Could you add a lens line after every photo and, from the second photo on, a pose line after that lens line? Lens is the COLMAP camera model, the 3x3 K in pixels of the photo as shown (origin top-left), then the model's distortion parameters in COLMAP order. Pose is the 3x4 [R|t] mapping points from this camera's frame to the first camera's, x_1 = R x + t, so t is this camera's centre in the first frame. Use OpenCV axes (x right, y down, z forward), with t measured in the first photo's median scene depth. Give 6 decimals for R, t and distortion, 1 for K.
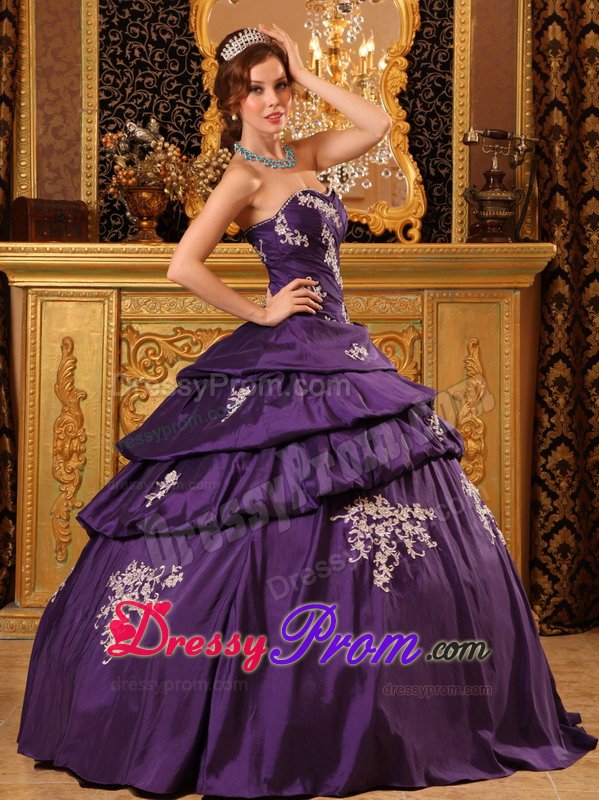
lens RADIAL K [[1578.4, 0, 269.0], [0, 1578.4, 399.6], [0, 0, 1]] dist [0.057445, -0.074245]
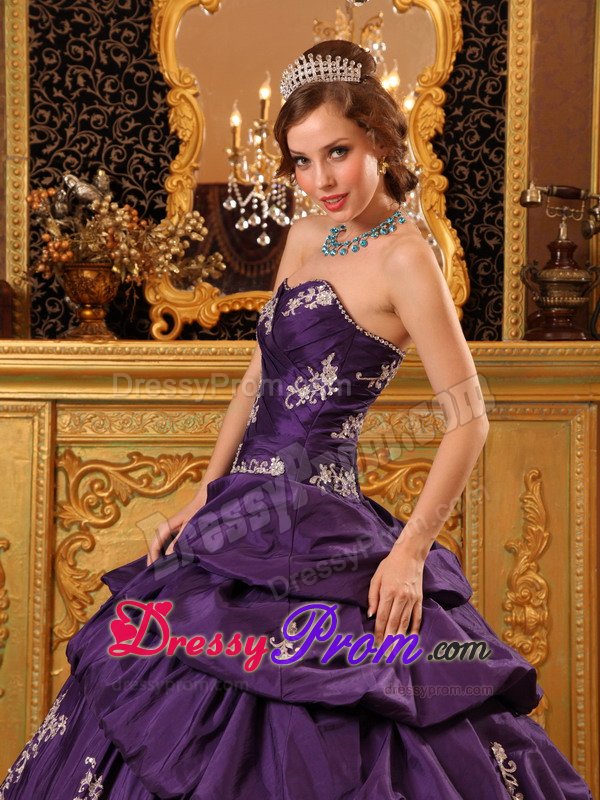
lens RADIAL K [[1649.1, 0, 285.4], [0, 1649.1, 469.1], [0, 0, 1]] dist [0.135330, 0.031198]
pose [[0.999997, 0.002258, 0.001019, 0.012665], [-0.002259, 0.999997, 0.000932, -0.038867], [-0.001017, -0.000934, 0.999999, 0.224974]]
